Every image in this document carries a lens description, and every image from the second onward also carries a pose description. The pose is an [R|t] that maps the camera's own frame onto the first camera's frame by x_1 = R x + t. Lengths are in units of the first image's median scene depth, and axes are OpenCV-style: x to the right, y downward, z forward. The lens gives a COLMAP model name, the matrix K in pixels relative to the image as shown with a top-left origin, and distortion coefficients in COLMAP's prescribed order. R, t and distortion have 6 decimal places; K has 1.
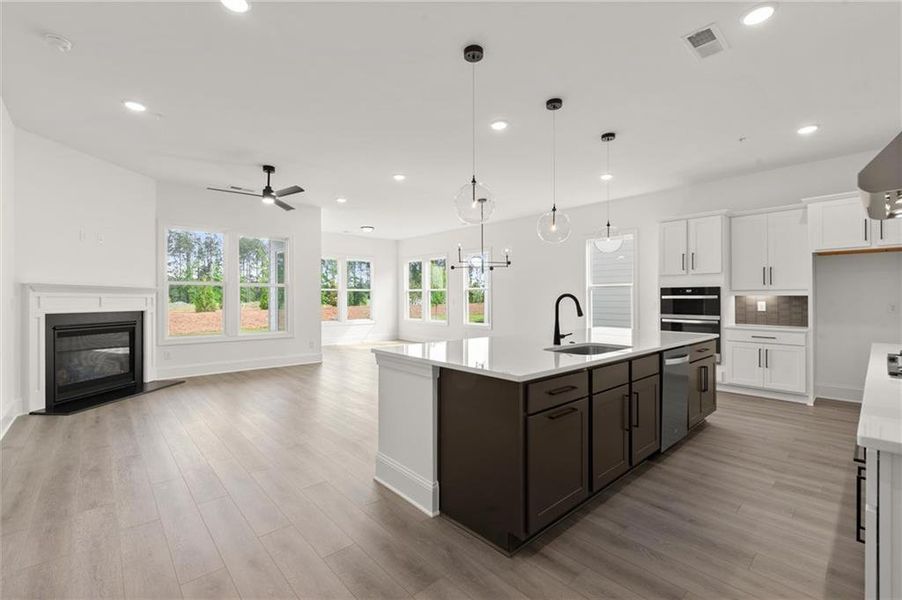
lens RADIAL K [[389.1, 0, 452.3], [0, 389.1, 299.5], [0, 0, 1]] dist [0.000299, -0.000005]
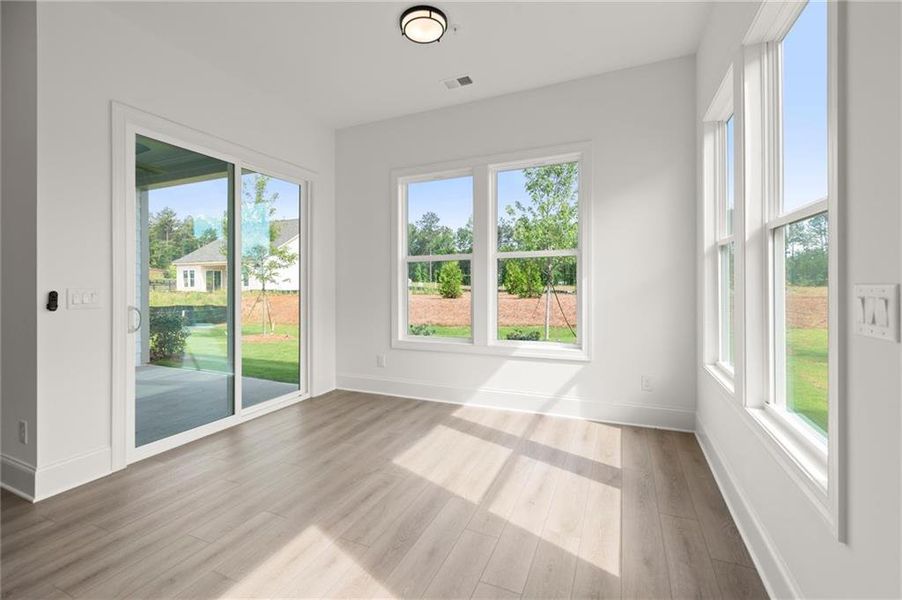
lens RADIAL K [[389.1, 0, 448.2], [0, 389.1, 282.2], [0, 0, 1]] dist [0.000299, -0.000005]
pose [[0.396299, -0.005750, -0.918103, 0.079239], [0.009377, 0.999954, -0.002215, -0.000451], [0.918073, -0.007731, 0.396335, 1.697736]]
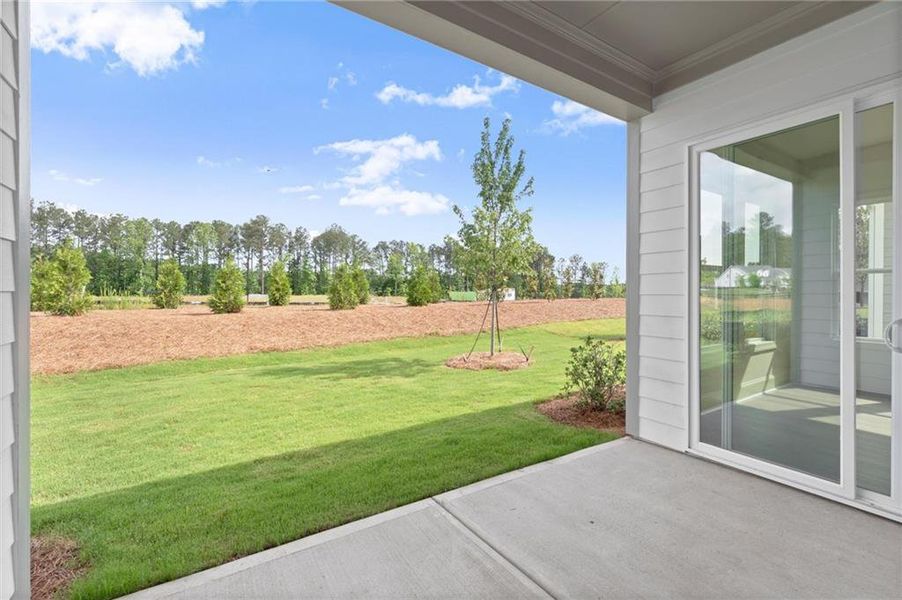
lens RADIAL K [[389.1, 0, 442.6], [0, 389.1, 296.4], [0, 0, 1]] dist [0.000299, -0.000005]
pose [[0.981660, 0.004353, -0.190591, -1.033436], [-0.002049, 0.999922, 0.012285, -0.000739], [0.190629, -0.011669, 0.981593, 1.121646]]
